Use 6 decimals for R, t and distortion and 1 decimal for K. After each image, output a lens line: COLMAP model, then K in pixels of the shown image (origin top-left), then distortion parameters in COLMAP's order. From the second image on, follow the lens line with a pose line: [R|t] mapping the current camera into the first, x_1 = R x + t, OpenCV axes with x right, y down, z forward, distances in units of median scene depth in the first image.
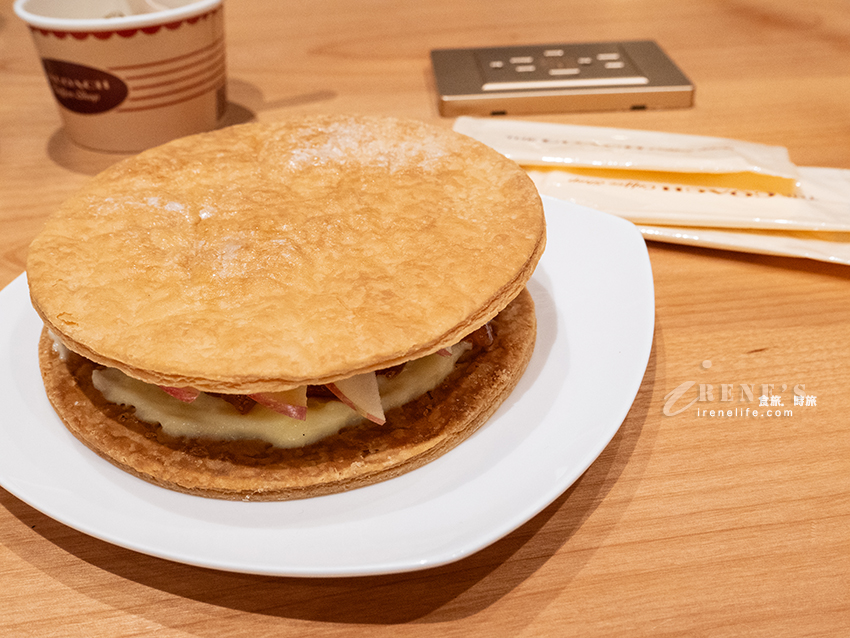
lens RADIAL K [[952.9, 0, 428.2], [0, 952.9, 319.2], [0, 0, 1]] dist [-0.061313, 0.000000]
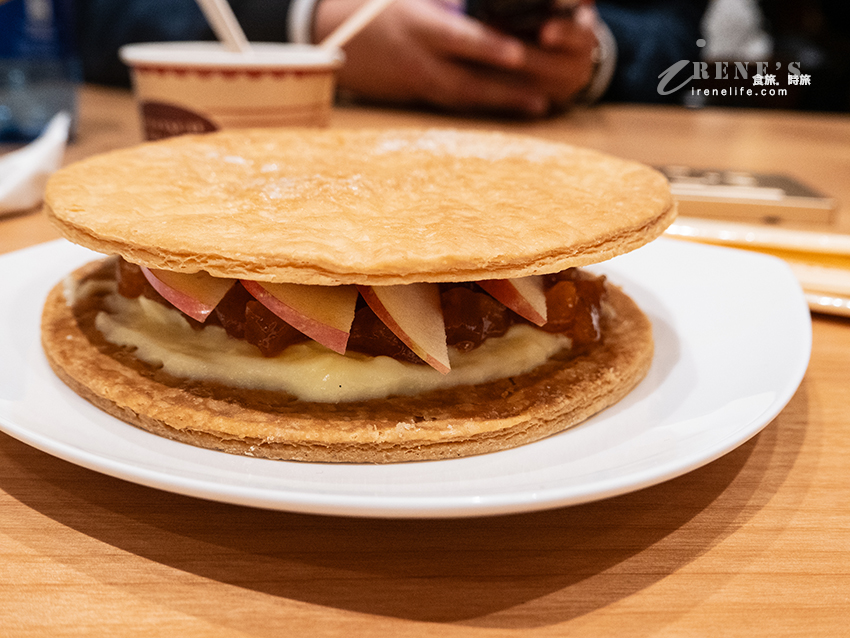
lens RADIAL K [[952.9, 0, 419.4], [0, 952.9, 315.9], [0, 0, 1]] dist [-0.061313, 0.000000]
pose [[0.988236, 0.096828, -0.118382, 0.014839], [-0.124537, 0.958780, -0.255406, 0.256456], [0.088772, 0.267145, 0.959559, 0.271828]]
